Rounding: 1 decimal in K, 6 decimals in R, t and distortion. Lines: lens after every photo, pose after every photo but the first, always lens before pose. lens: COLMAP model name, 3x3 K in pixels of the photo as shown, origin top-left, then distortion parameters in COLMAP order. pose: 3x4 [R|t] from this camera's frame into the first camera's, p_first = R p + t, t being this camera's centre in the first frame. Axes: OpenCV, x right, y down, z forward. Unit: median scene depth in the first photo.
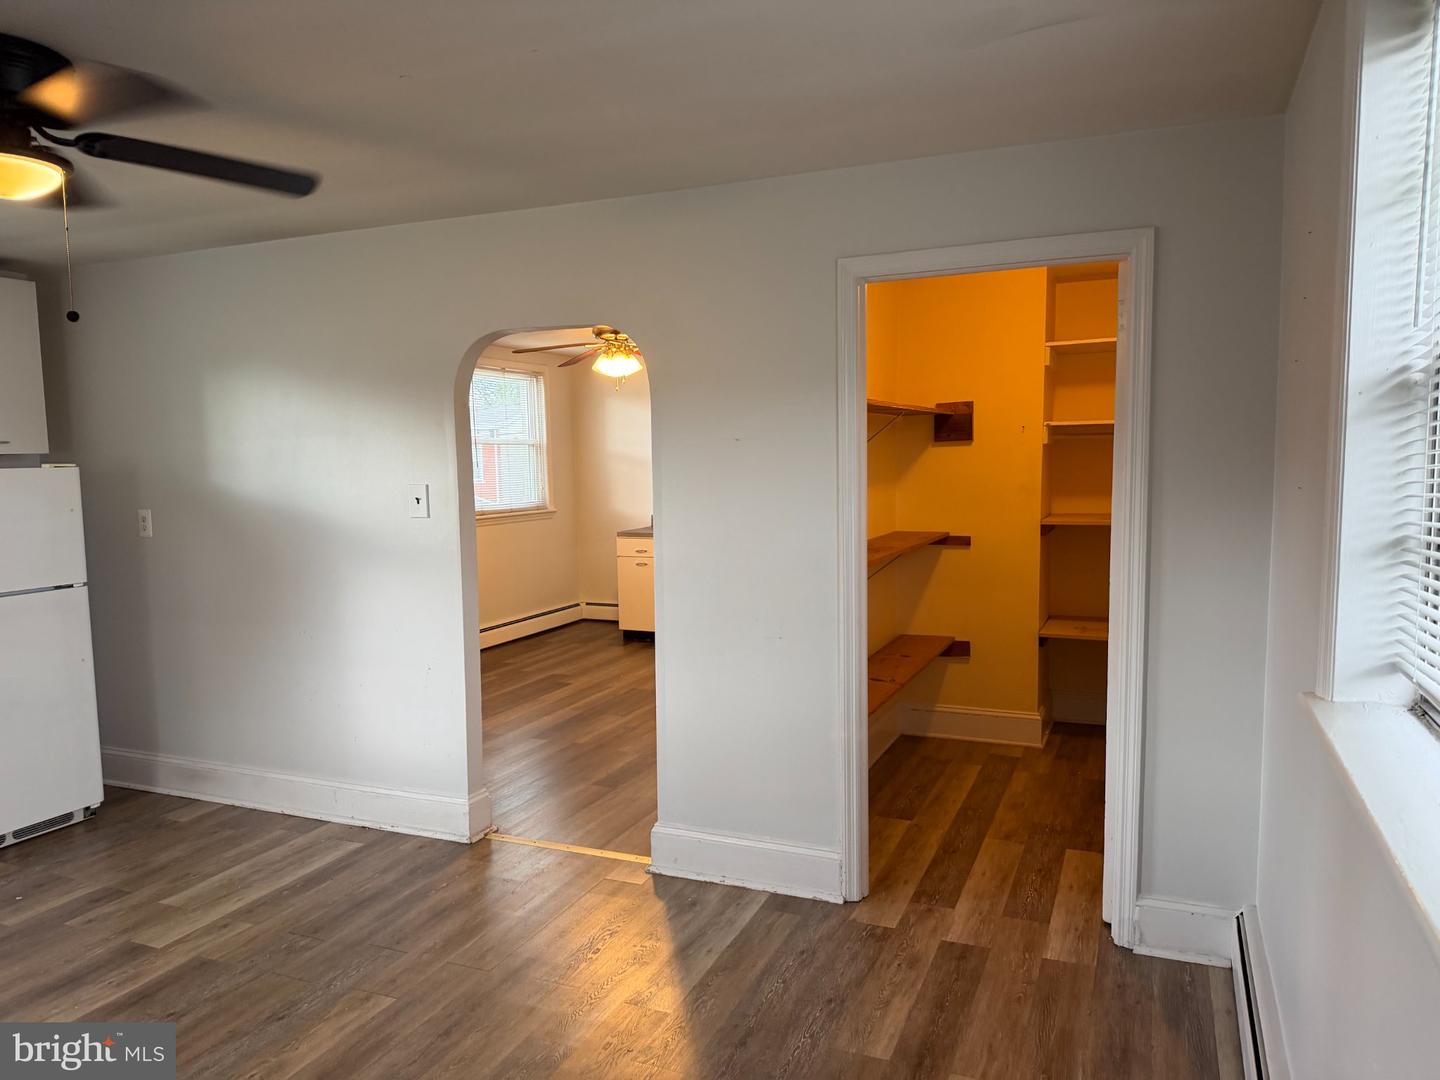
lens RADIAL K [[1009.6, 0, 727.3], [0, 1009.6, 547.5], [0, 0, 1]] dist [0.036199, -0.051343]
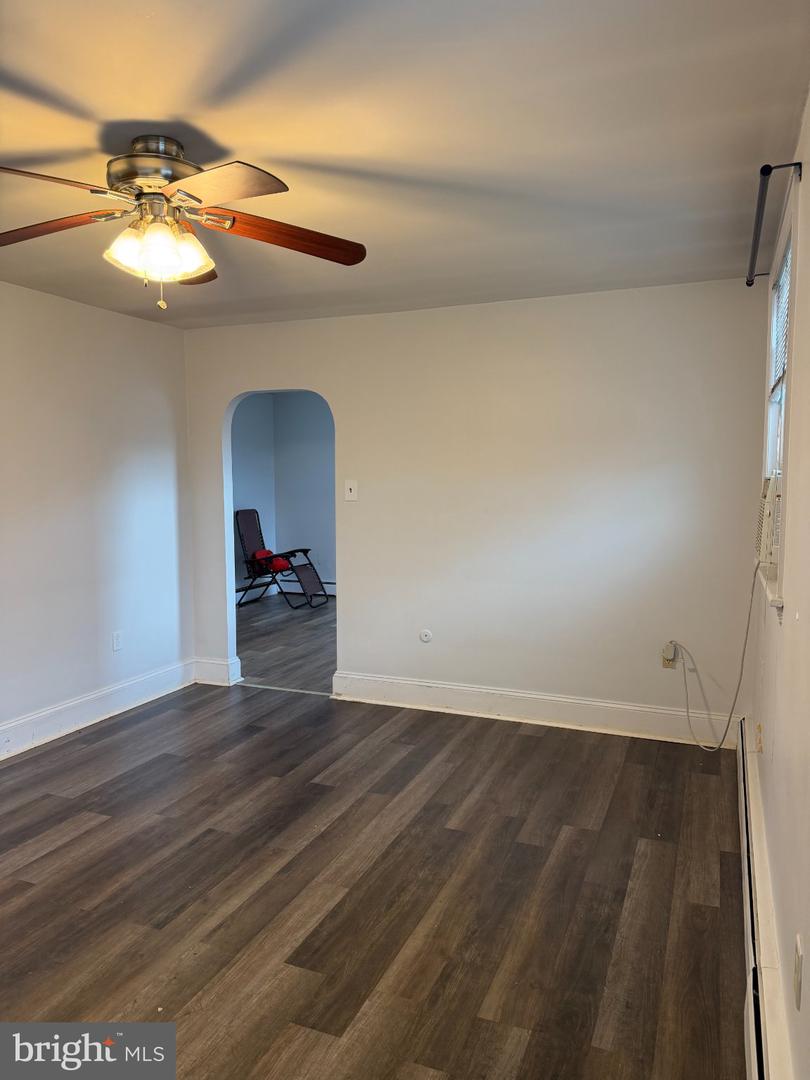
lens RADIAL K [[757.2, 0, 404.8], [0, 757.2, 540.4], [0, 0, 1]] dist [0.036199, -0.051343]
pose [[-0.999548, 0.028382, -0.009865, -0.352446], [0.026228, 0.984326, 0.174399, -0.170467], [0.014660, 0.174062, -0.984626, 2.203837]]
